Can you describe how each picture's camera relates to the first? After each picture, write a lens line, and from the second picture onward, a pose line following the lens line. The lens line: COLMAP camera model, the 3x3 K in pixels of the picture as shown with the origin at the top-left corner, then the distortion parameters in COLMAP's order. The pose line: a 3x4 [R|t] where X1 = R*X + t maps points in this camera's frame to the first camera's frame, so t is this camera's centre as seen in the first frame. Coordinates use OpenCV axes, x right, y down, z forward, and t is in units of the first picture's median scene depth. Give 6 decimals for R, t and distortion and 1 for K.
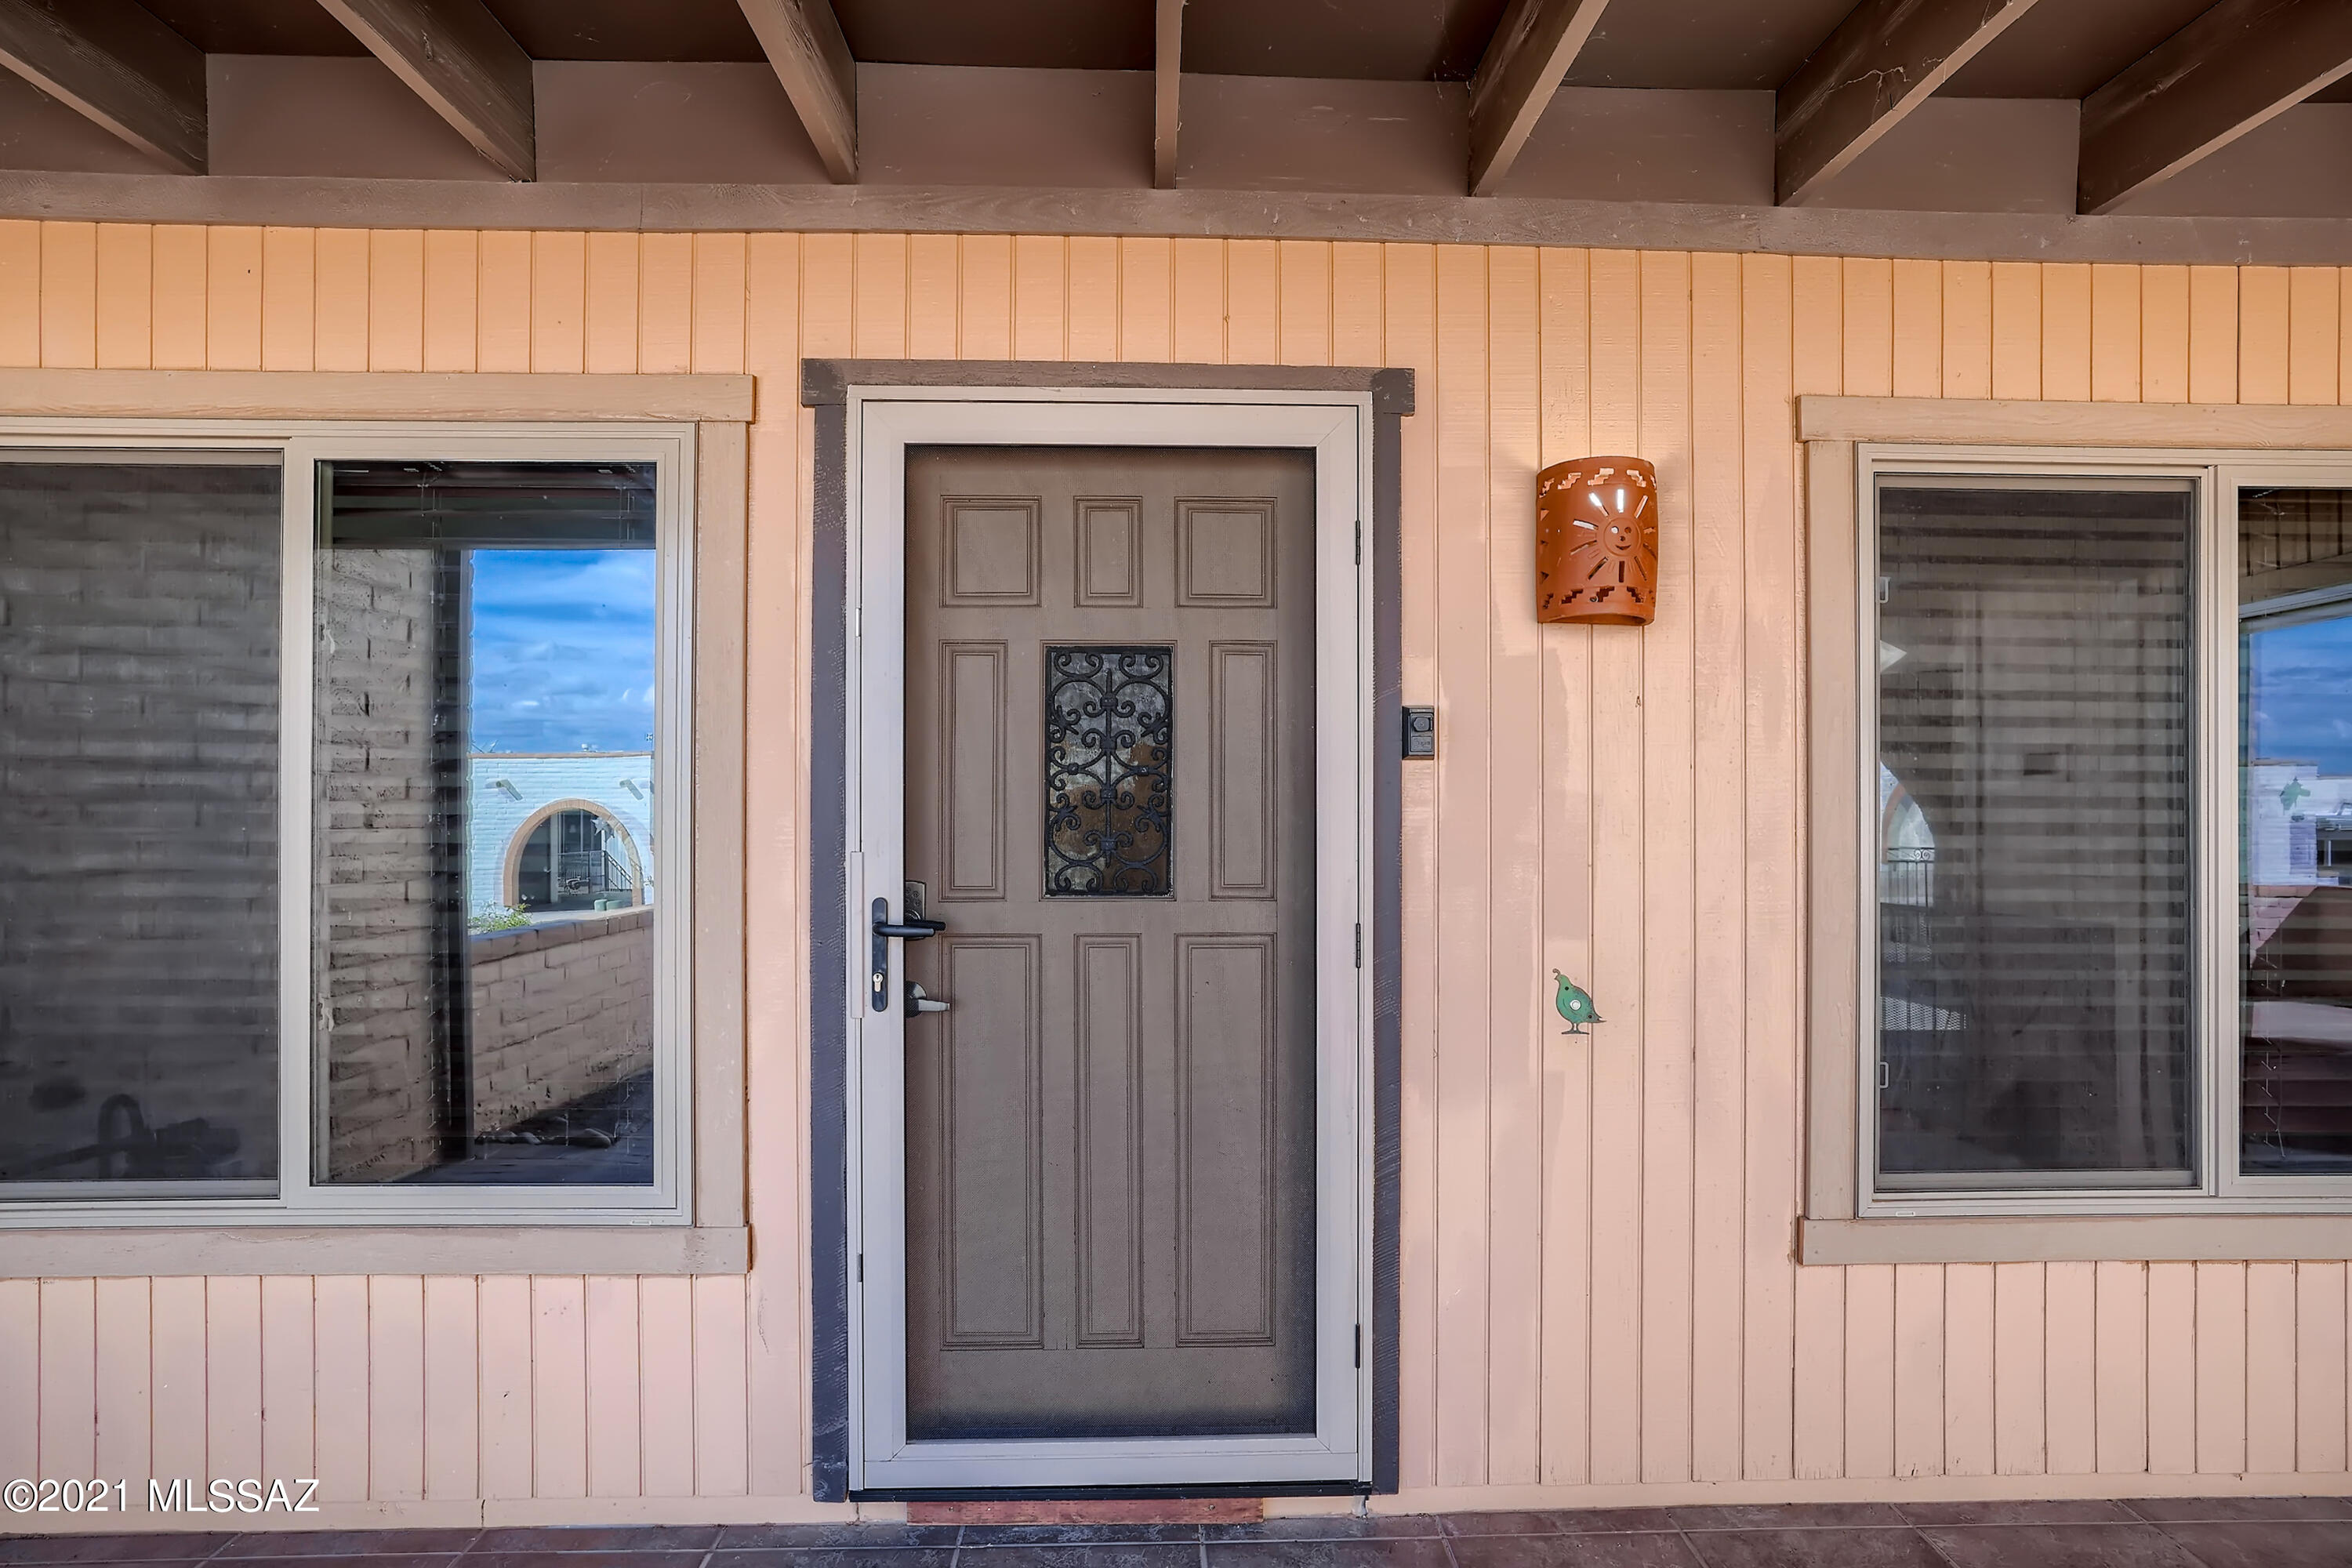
lens RADIAL K [[1159.5, 0, 1217.3], [0, 1159.5, 813.8], [0, 0, 1]] dist [-0.040922, 0.018277]
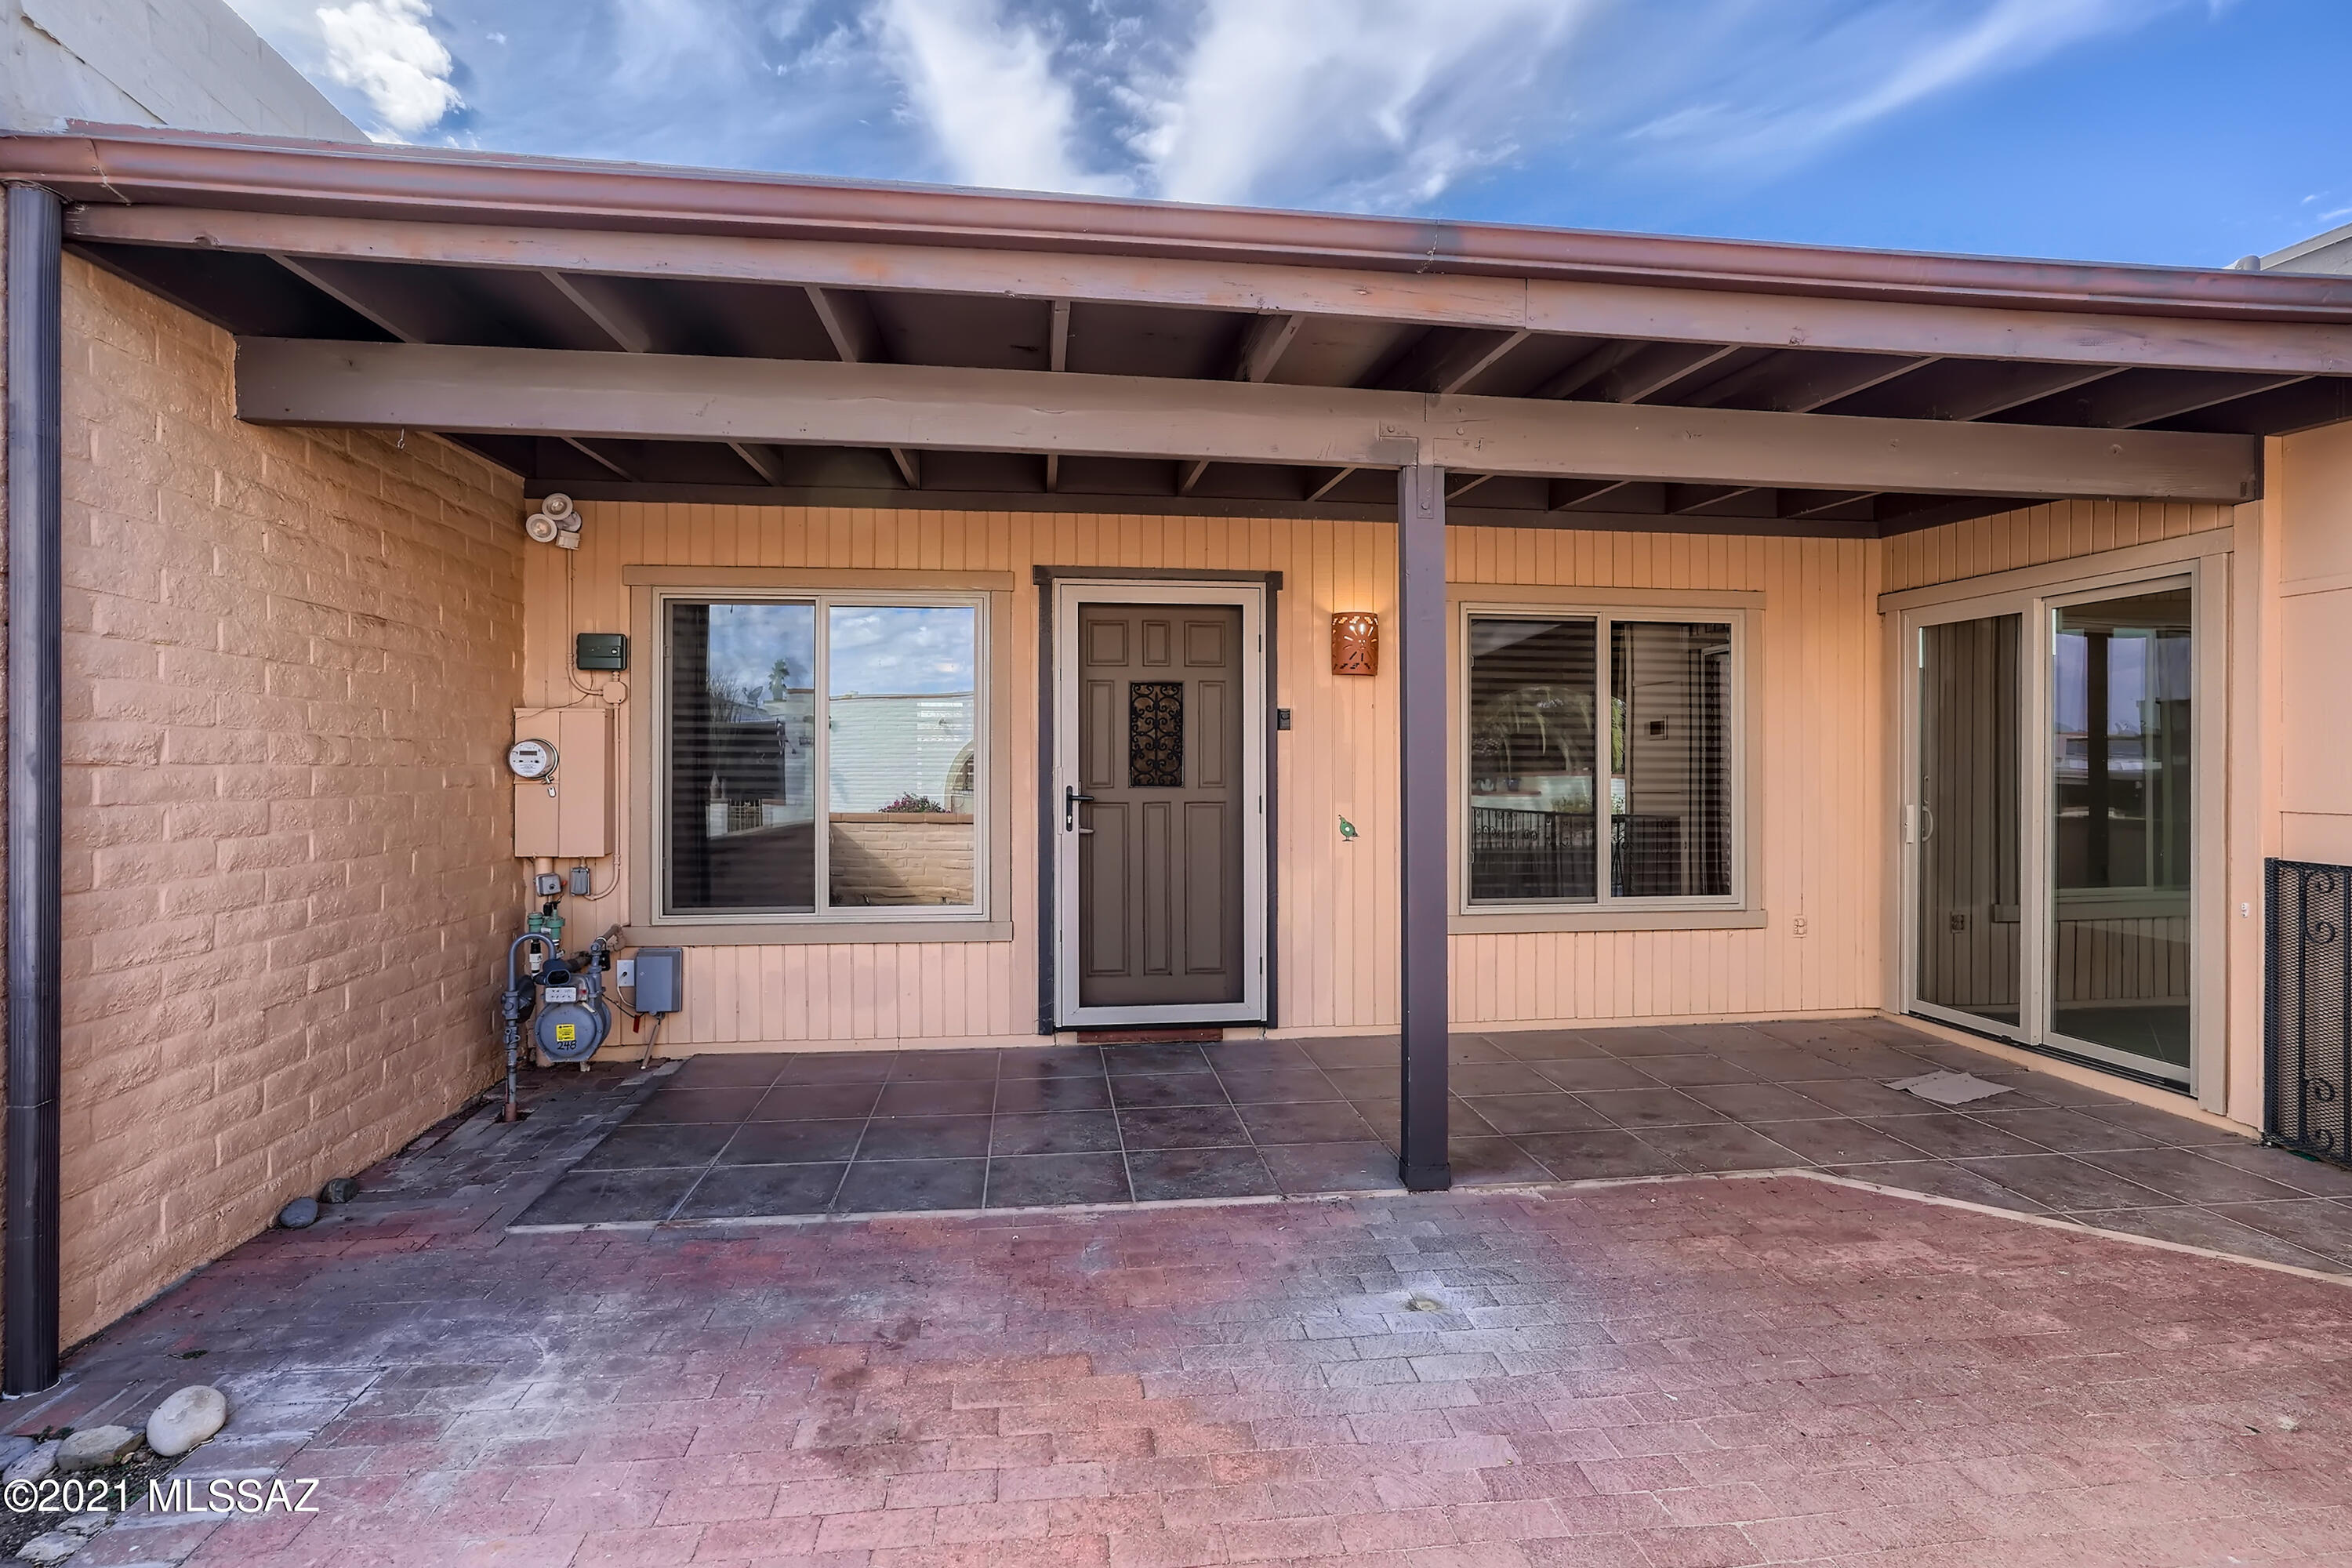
lens RADIAL K [[1159.5, 0, 1184.4], [0, 1159.5, 782.3], [0, 0, 1]] dist [-0.040922, 0.018277]
pose [[0.996488, -0.002848, 0.083682, -0.246126], [0.002587, 0.999991, 0.003233, 0.056455], [-0.083690, -0.003005, 0.996487, -1.452295]]
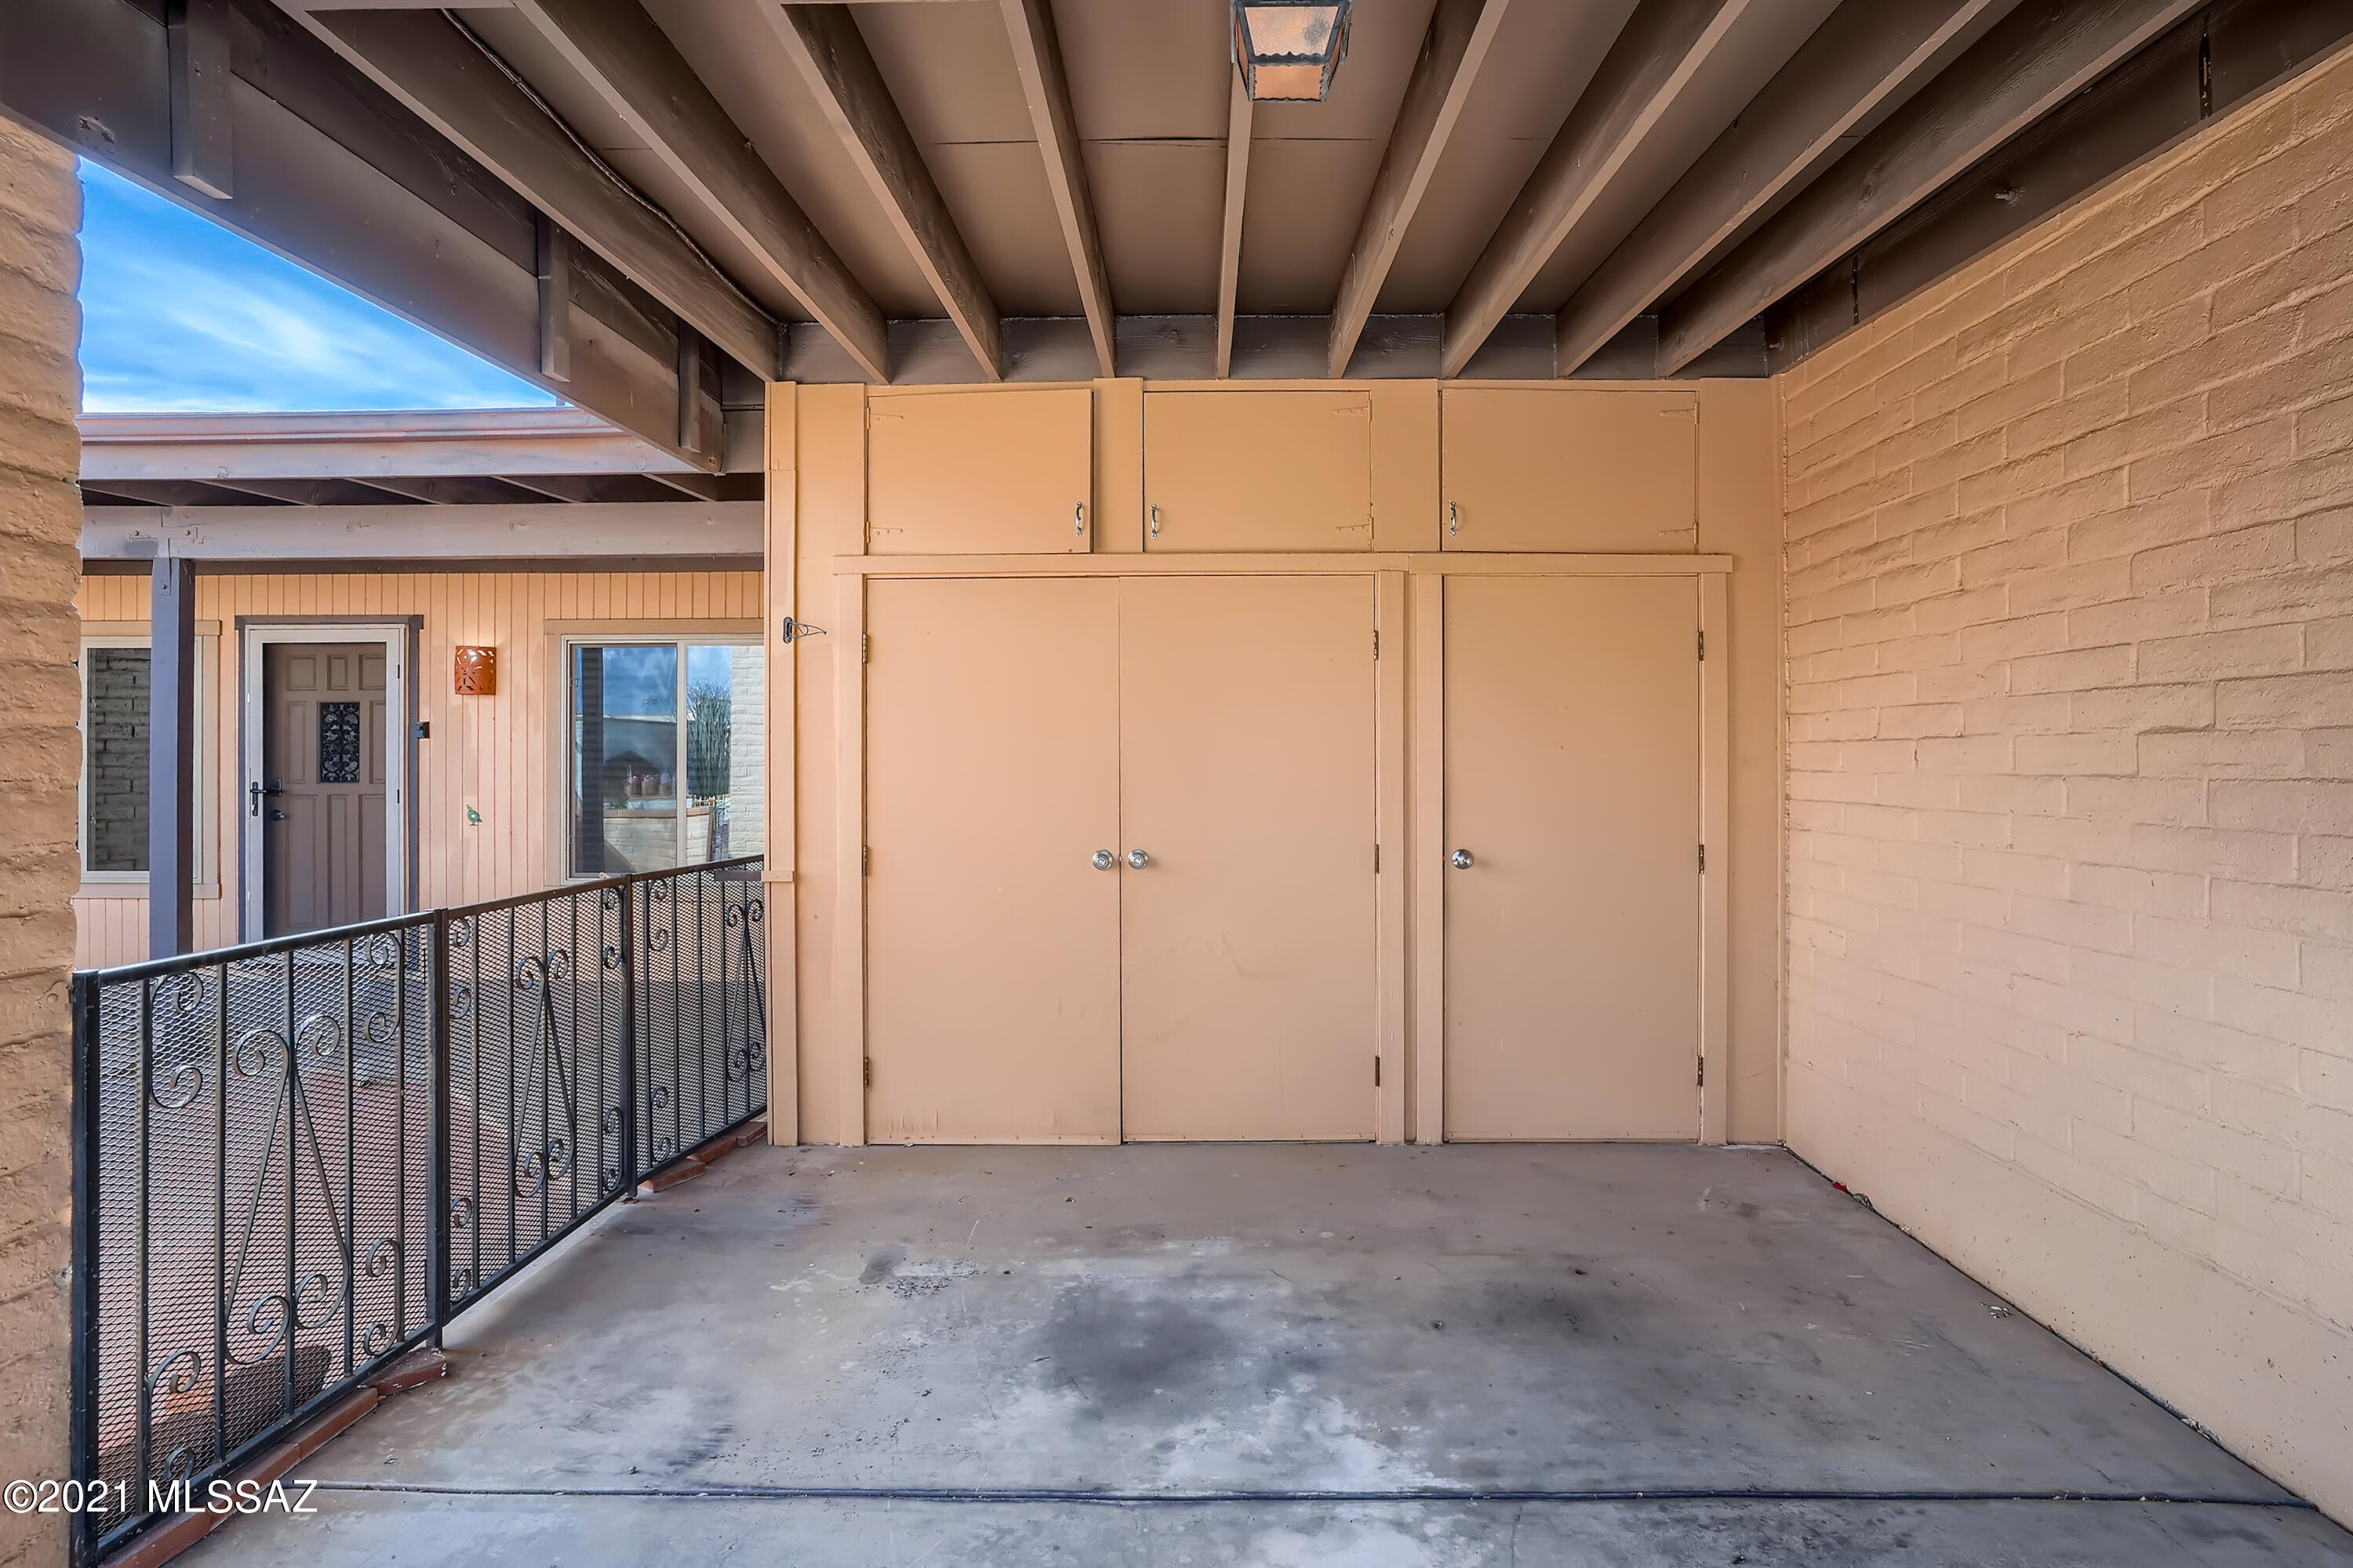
lens RADIAL K [[1160.1, 0, 1209.9], [0, 1160.1, 762.6], [0, 0, 1]] dist [-0.040922, 0.018277]
pose [[0.999295, -0.004822, -0.037221, 2.456369], [0.004549, 0.999962, -0.007422, 0.052763], [0.037255, 0.007247, 0.999279, -2.059530]]
